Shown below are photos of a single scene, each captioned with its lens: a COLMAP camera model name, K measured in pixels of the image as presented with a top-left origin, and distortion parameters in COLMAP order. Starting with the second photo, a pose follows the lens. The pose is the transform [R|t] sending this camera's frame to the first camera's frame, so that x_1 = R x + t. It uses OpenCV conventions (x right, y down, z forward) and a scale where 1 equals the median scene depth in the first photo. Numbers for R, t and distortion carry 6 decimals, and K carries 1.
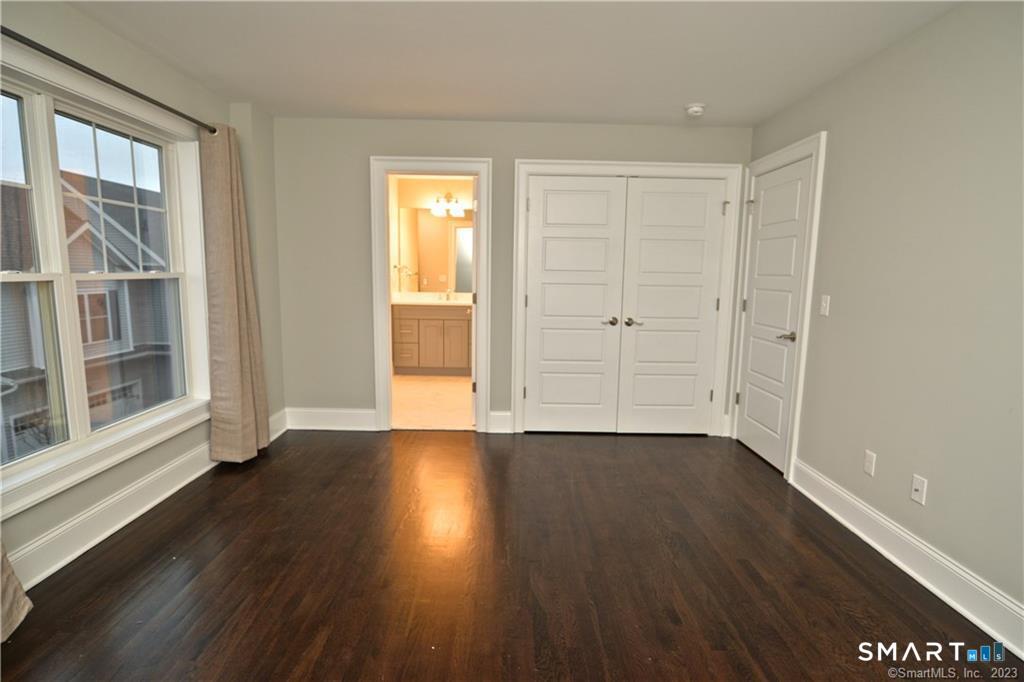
lens RADIAL K [[511.6, 0, 516.8], [0, 511.6, 344.5], [0, 0, 1]] dist [-0.010387, 0.001159]
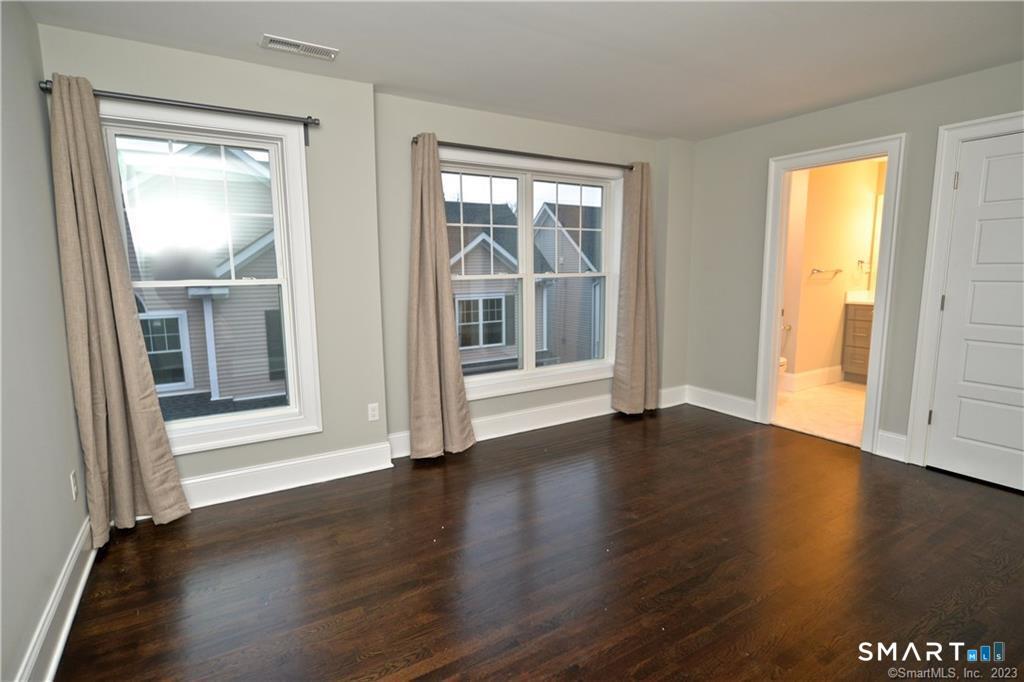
lens RADIAL K [[511.6, 0, 510.9], [0, 511.6, 345.9], [0, 0, 1]] dist [-0.010387, 0.001159]
pose [[0.517980, 0.108172, -0.848525, 0.389641], [-0.102311, 0.992685, 0.064094, -0.000650], [0.849252, 0.053614, 0.525259, 0.022944]]
